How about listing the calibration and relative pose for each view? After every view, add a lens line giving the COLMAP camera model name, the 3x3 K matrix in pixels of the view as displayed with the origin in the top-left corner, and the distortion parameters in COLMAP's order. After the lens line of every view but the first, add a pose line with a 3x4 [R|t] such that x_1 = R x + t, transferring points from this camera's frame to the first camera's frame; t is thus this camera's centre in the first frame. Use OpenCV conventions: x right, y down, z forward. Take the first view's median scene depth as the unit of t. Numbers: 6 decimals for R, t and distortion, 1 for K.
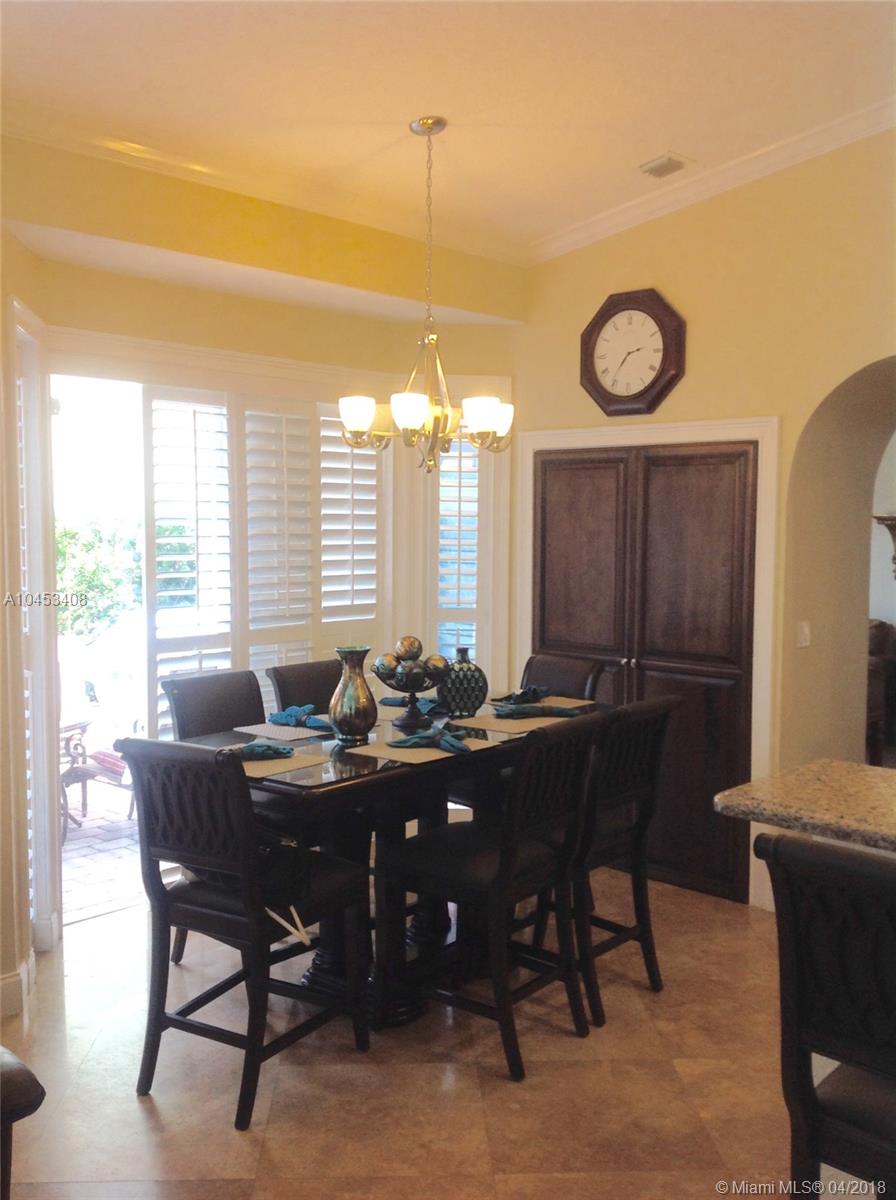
lens RADIAL K [[1144.4, 0, 430.0], [0, 1144.4, 604.0], [0, 0, 1]] dist [0.205390, -0.482206]
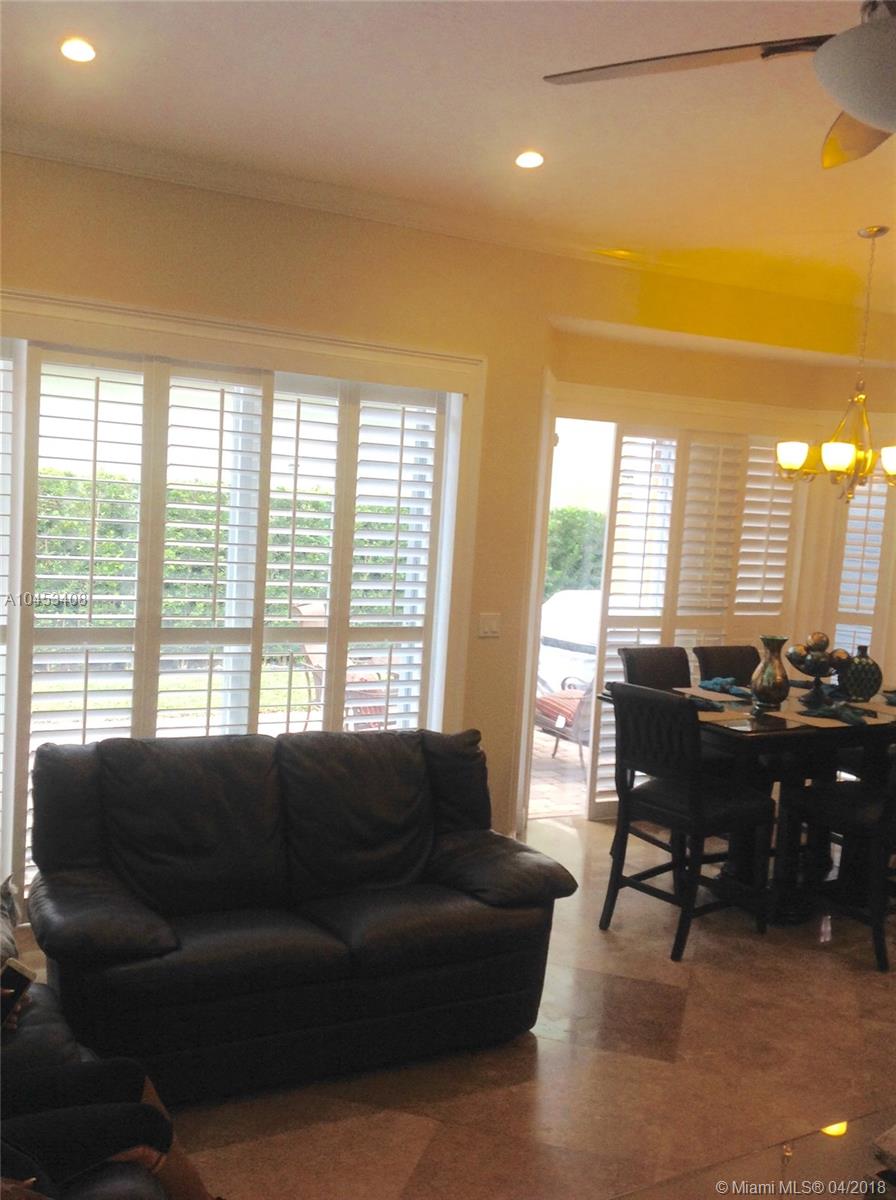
lens RADIAL K [[1144.4, 0, 430.0], [0, 1144.4, 604.0], [0, 0, 1]] dist [0.205390, -0.482206]
pose [[0.948704, 0.085055, -0.304509, -0.034788], [-0.081085, 0.996376, 0.025681, -0.000974], [0.305590, 0.000327, 0.952163, -0.332411]]
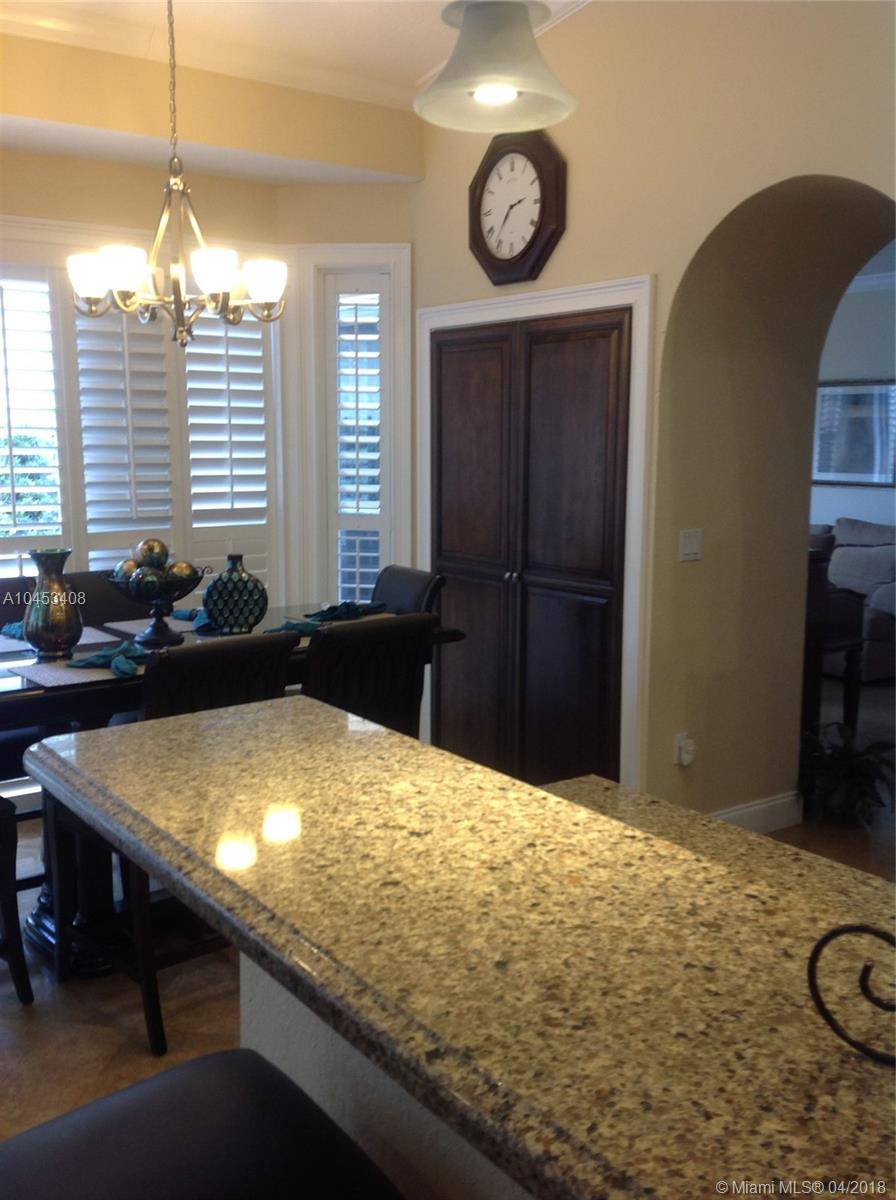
lens RADIAL K [[1144.4, 0, 430.0], [0, 1144.4, 604.0], [0, 0, 1]] dist [0.205390, -0.482206]
pose [[0.981882, 0.021955, -0.188219, 0.331880], [-0.008318, 0.997302, 0.072938, 0.010787], [0.189312, -0.070051, 0.979415, 0.172653]]
